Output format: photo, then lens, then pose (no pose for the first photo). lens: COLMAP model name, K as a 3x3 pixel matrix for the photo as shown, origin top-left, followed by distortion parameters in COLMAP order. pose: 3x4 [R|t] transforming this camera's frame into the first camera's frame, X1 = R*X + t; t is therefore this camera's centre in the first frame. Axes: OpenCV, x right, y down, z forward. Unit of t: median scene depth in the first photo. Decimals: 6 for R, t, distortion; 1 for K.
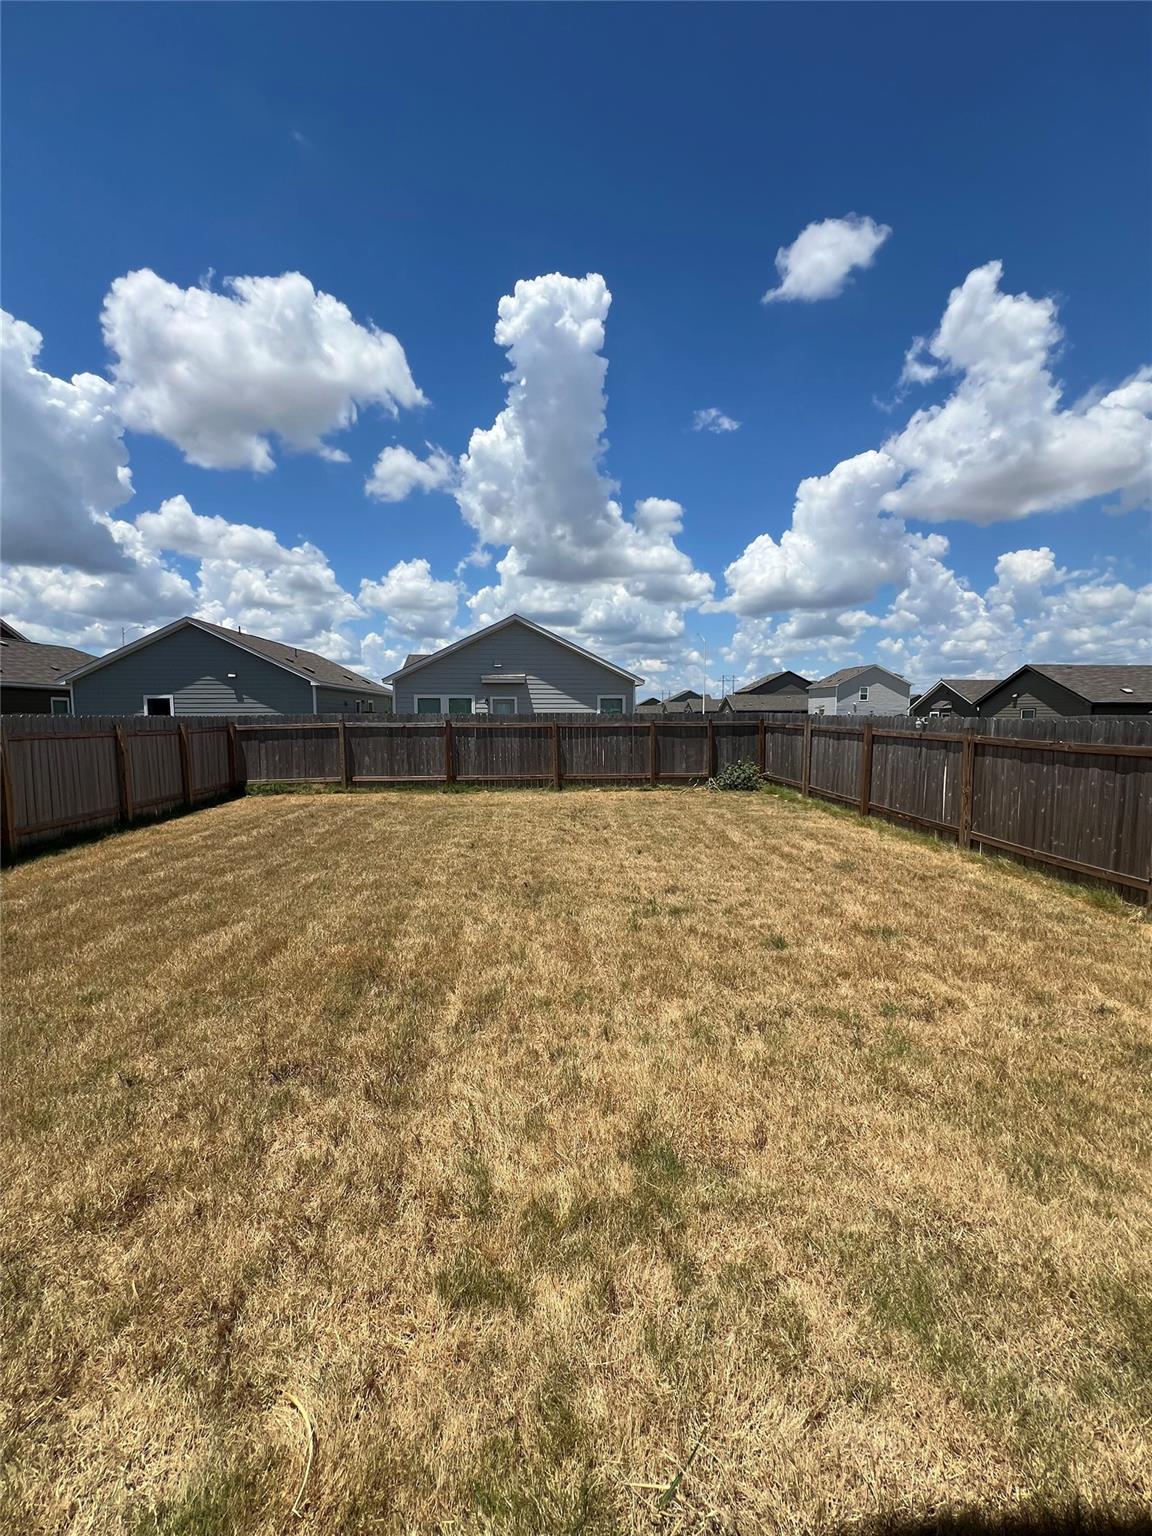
lens RADIAL K [[605.4, 0, 576.0], [0, 605.4, 768.0], [0, 0, 1]] dist [-0.004026, -0.000110]
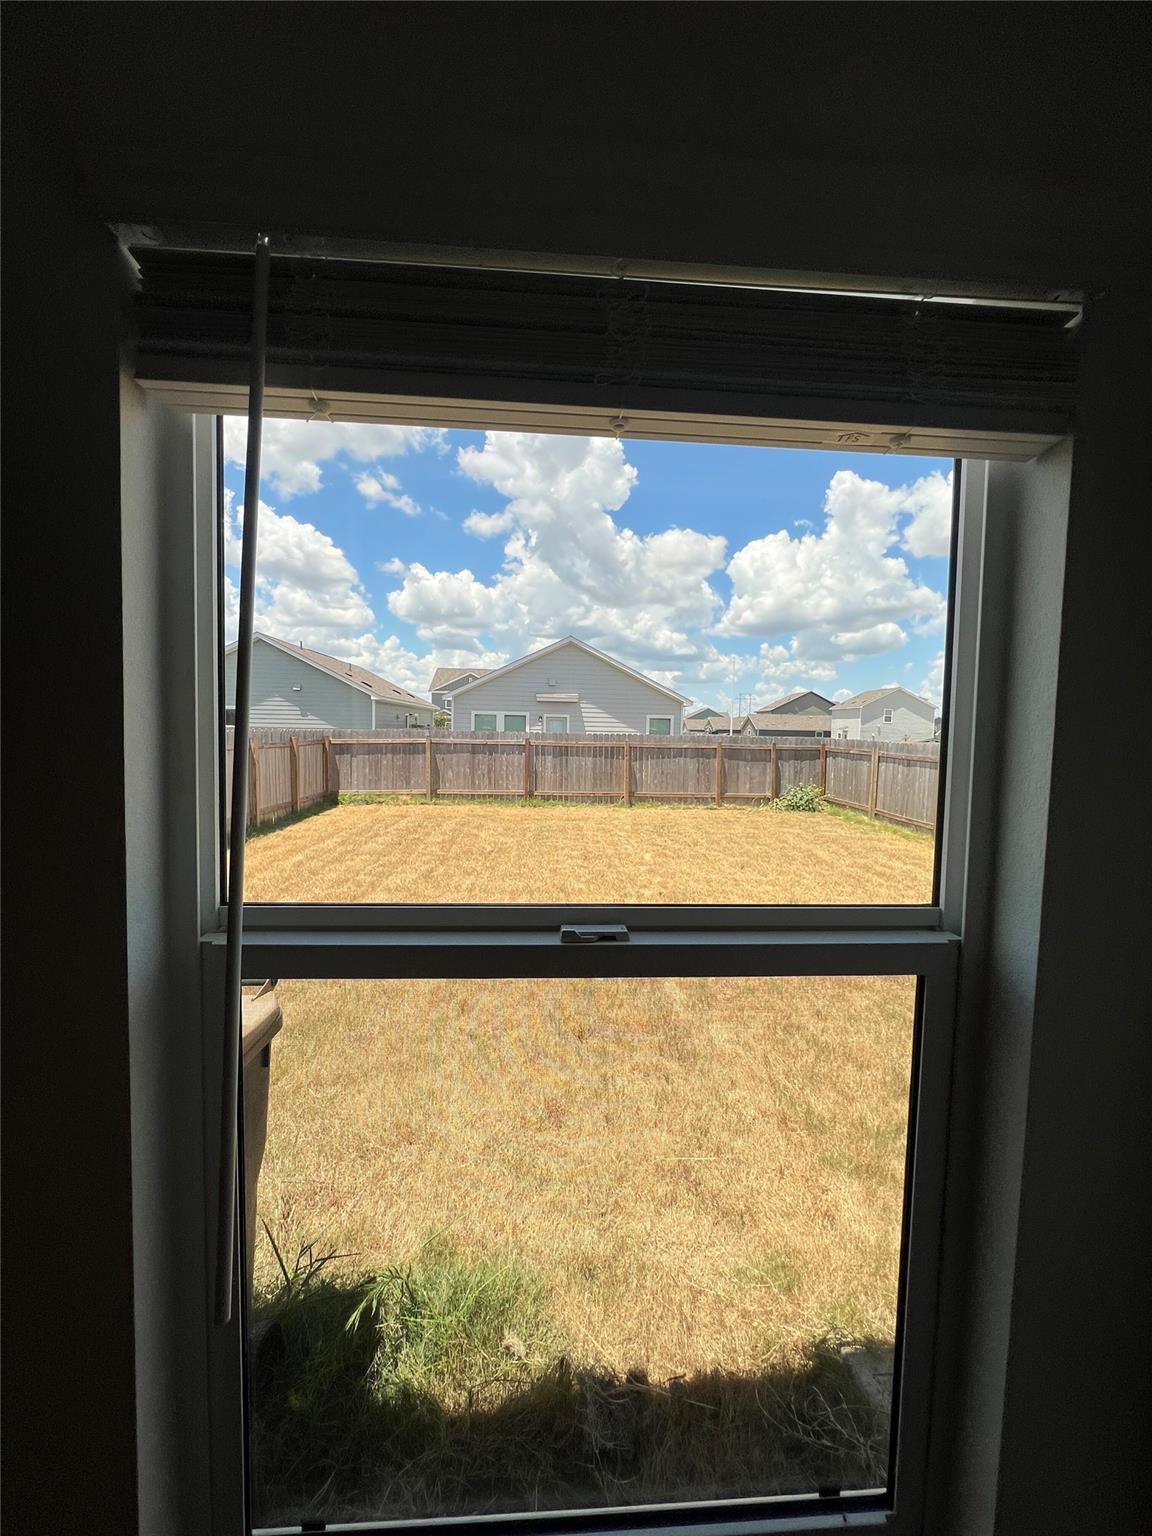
lens RADIAL K [[605.4, 0, 576.0], [0, 605.4, 768.0], [0, 0, 1]] dist [-0.004026, -0.000110]
pose [[0.999551, 0.023794, -0.018218, -0.104530], [-0.024208, 0.999446, -0.022823, -0.004611], [0.017665, 0.023253, 0.999574, -0.059176]]
